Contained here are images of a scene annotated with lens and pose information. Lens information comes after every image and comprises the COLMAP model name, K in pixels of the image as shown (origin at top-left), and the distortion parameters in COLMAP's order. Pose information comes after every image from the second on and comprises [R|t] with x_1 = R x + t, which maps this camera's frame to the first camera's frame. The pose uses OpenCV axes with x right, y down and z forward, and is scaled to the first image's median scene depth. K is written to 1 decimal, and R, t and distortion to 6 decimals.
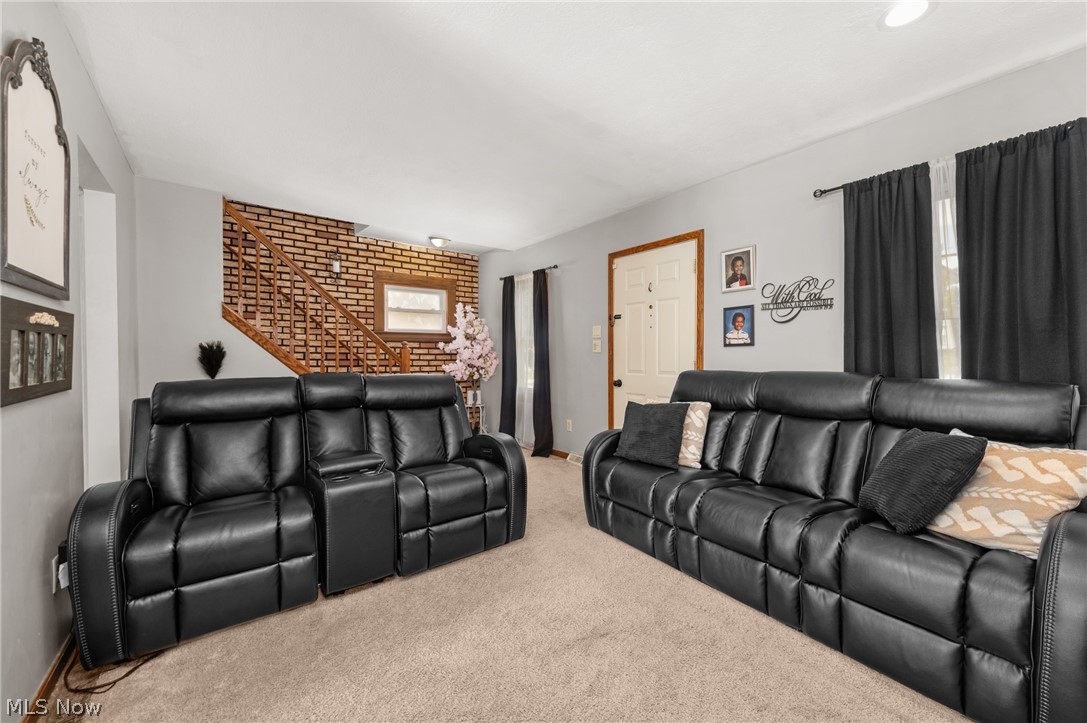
lens RADIAL K [[430.0, 0, 549.9], [0, 430.0, 360.9], [0, 0, 1]] dist [0.006518, -0.000071]
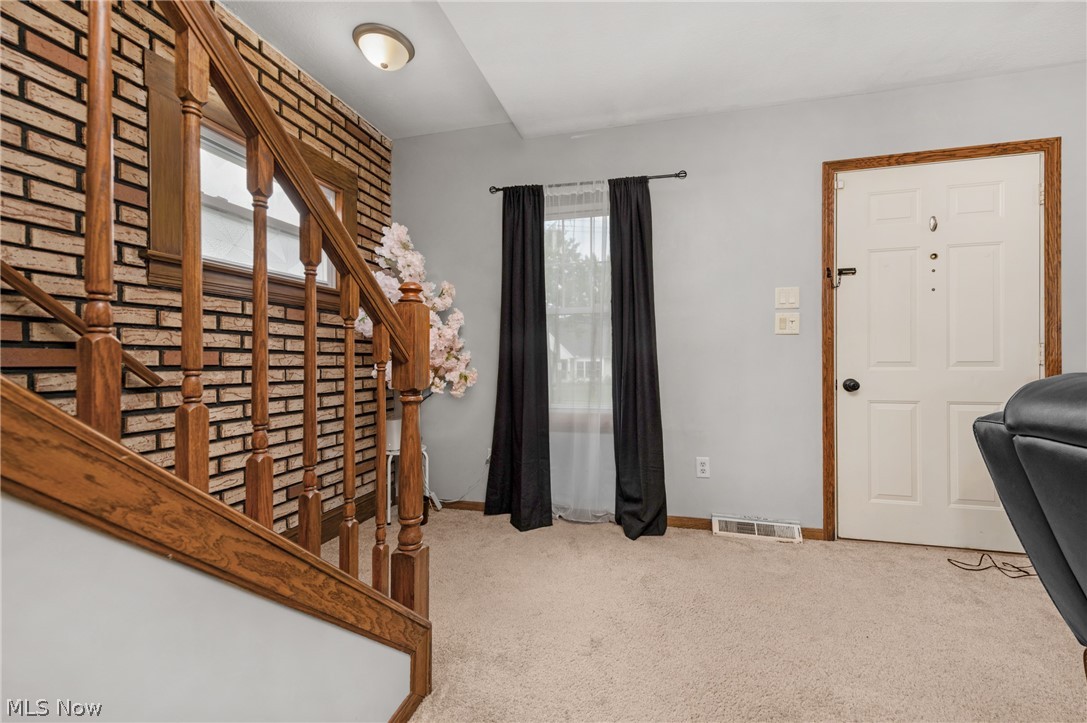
lens RADIAL K [[425.0, 0, 563.8], [0, 425.0, 362.2], [0, 0, 1]] dist [0.004495, -0.000085]
pose [[0.770960, -0.006394, 0.636852, -0.439576], [0.015502, 0.999842, -0.008728, 0.017269], [-0.636695, 0.016601, 0.770937, 0.690662]]
